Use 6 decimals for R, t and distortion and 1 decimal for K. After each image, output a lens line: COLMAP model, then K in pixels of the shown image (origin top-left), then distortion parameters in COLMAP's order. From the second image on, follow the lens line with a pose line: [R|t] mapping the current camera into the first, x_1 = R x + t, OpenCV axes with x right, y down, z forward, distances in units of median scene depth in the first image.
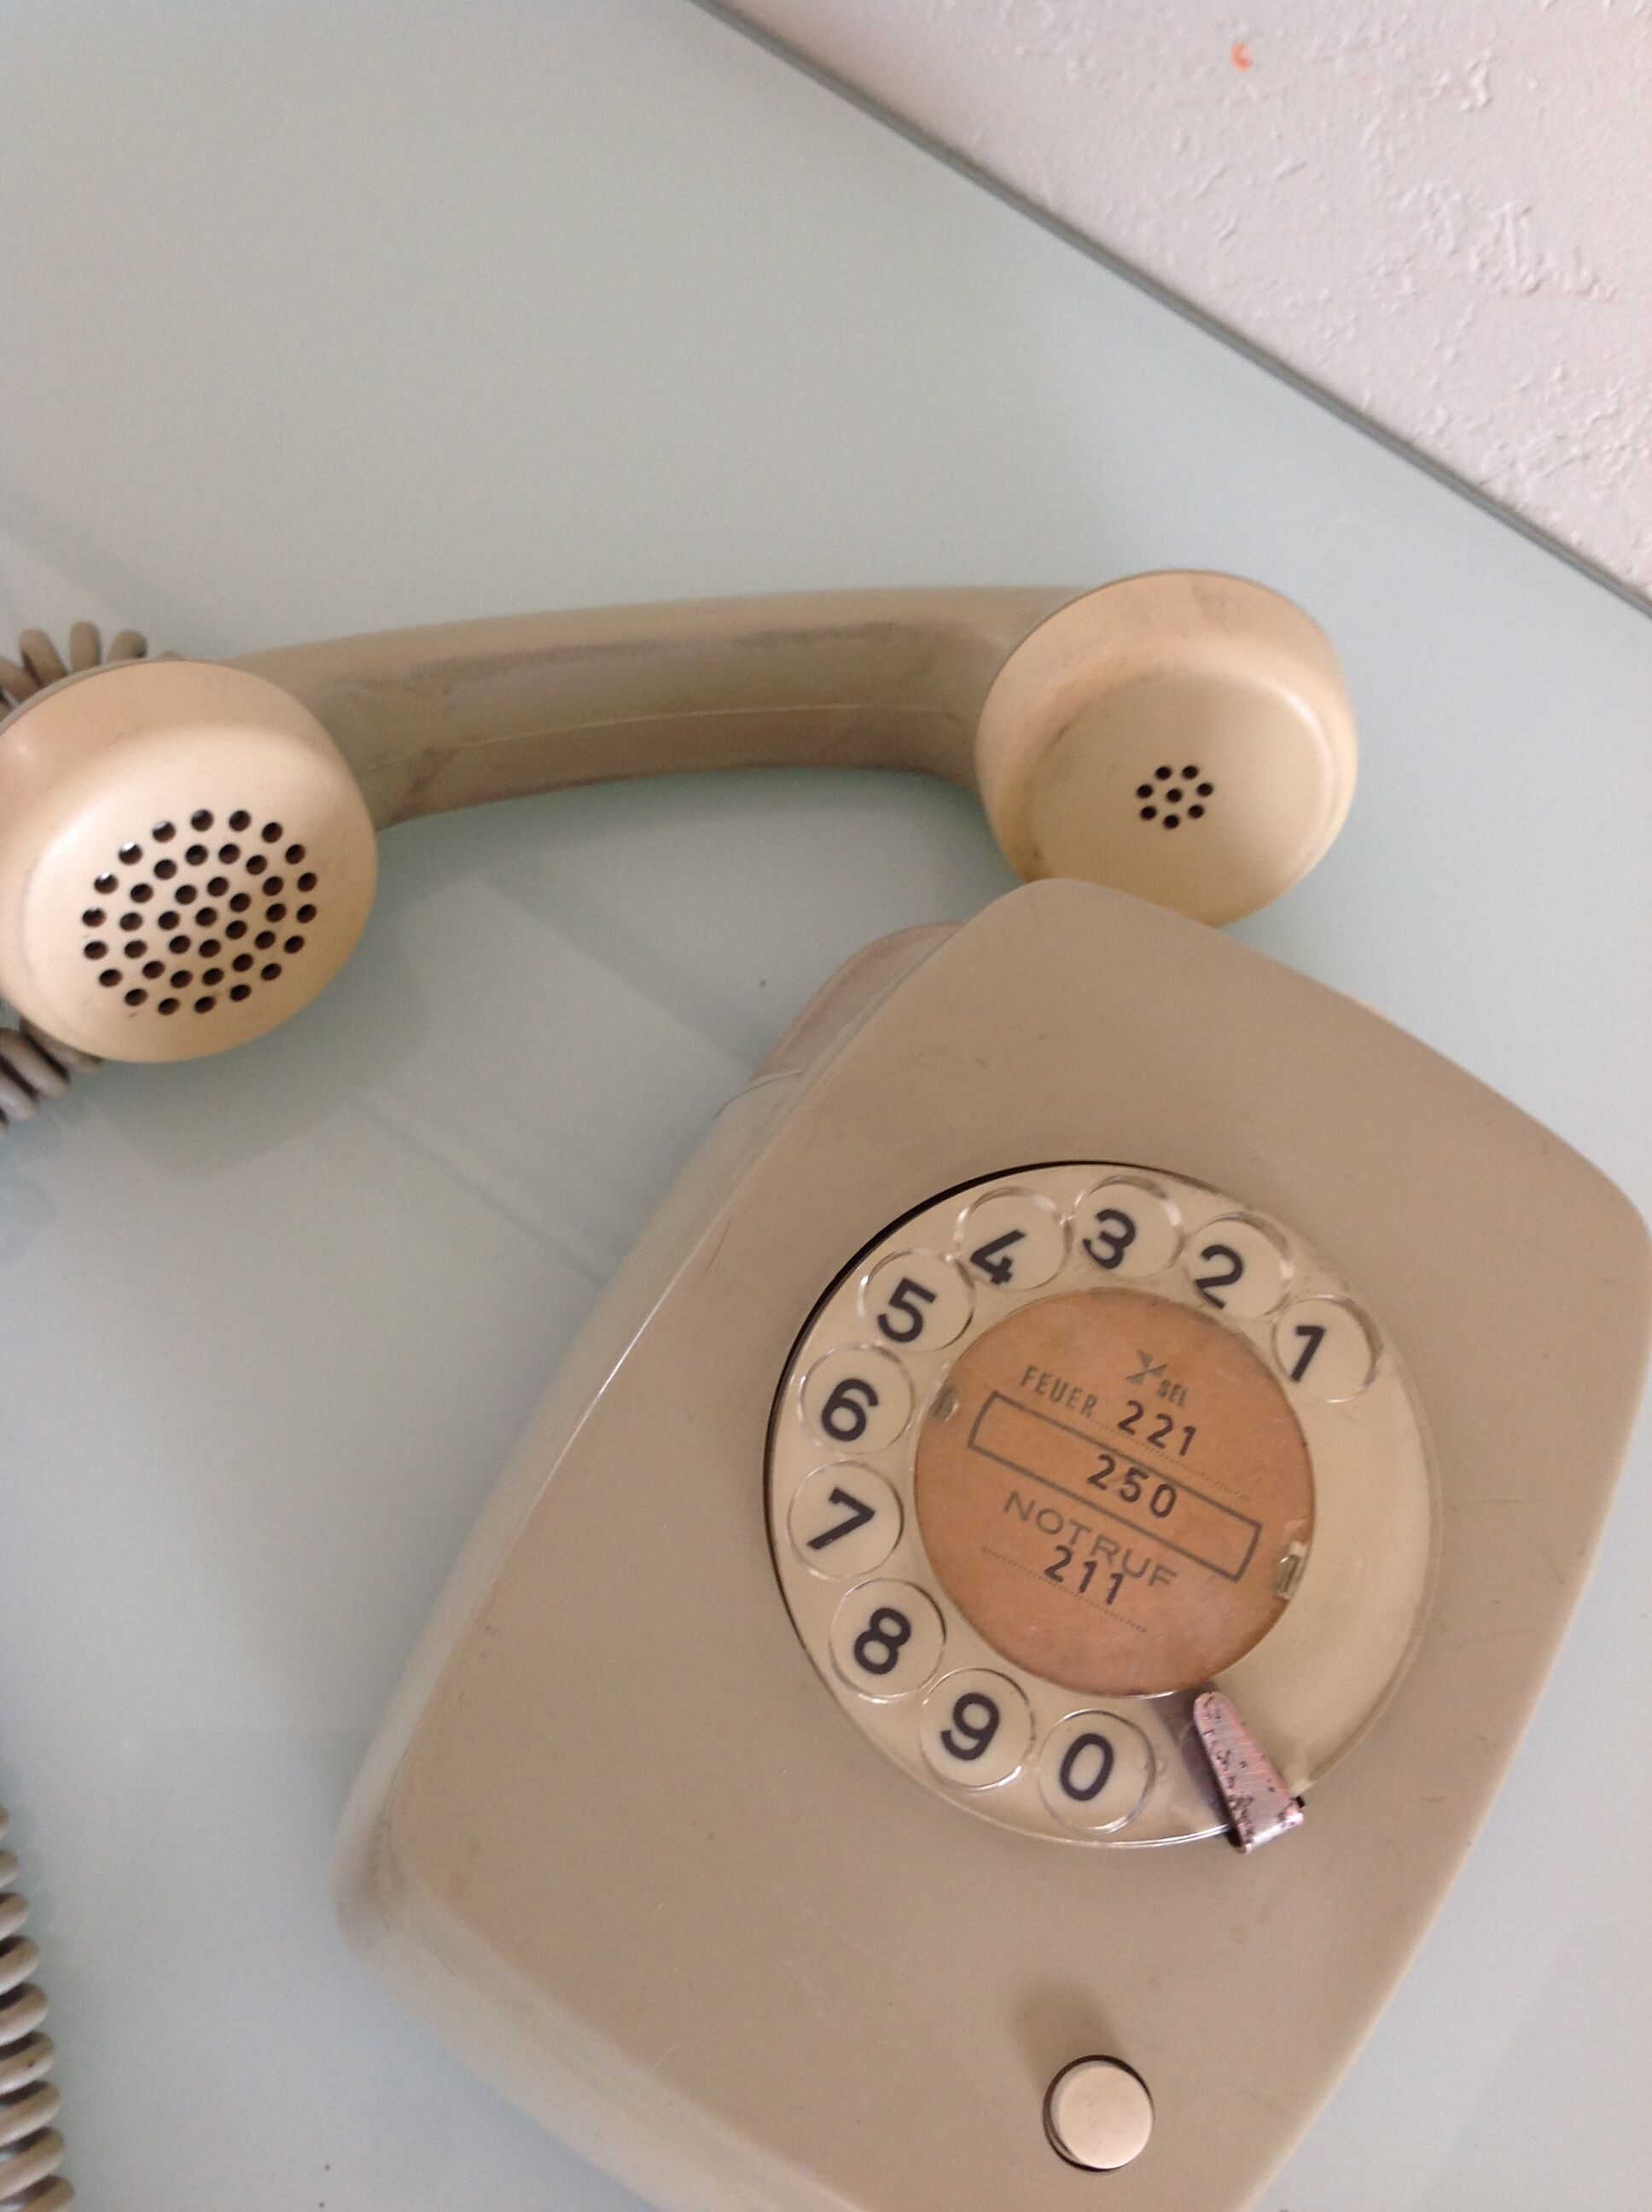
lens RADIAL K [[1926.8, 0, 786.9], [0, 1926.8, 1108.3], [0, 0, 1]] dist [0.112960, 0.002698]
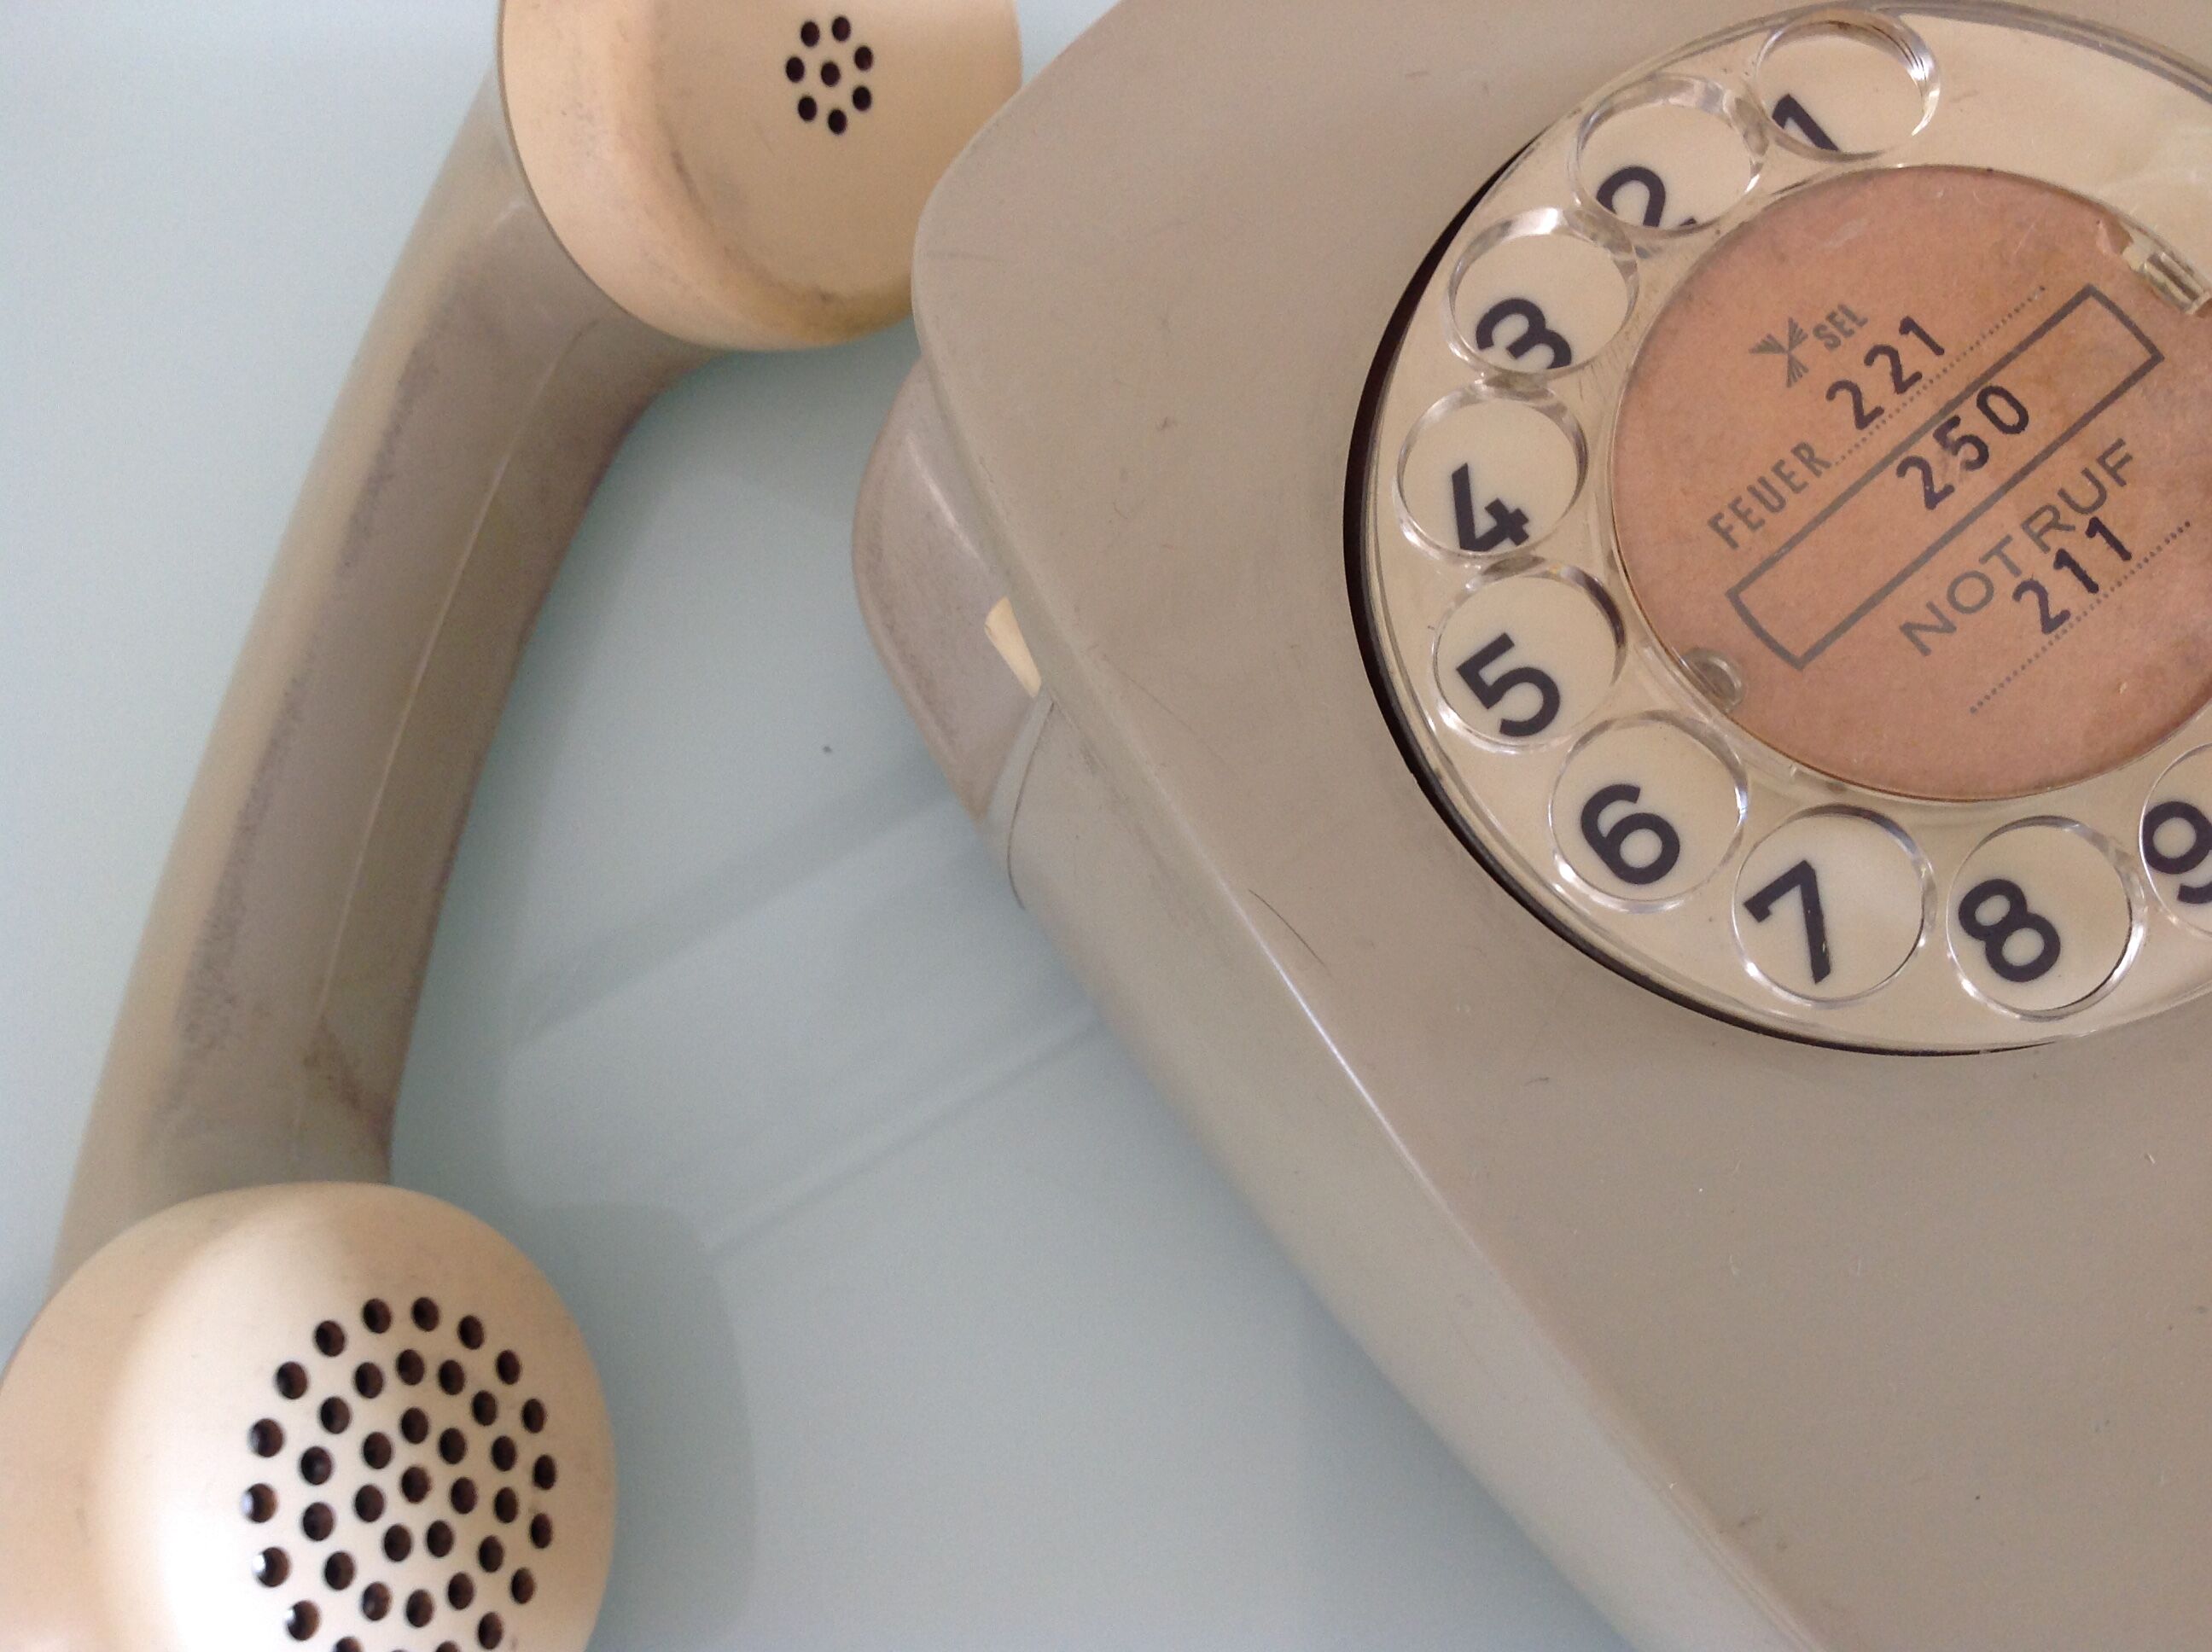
lens RADIAL K [[2039.5, 0, 1105.6], [0, 2039.5, 864.5], [0, 0, 1]] dist [0.116014, -0.303389]
pose [[0.396660, -0.916176, 0.057298, -0.082268], [0.908338, 0.400751, 0.119671, -0.070796], [-0.132602, 0.004577, 0.991159, 0.395468]]
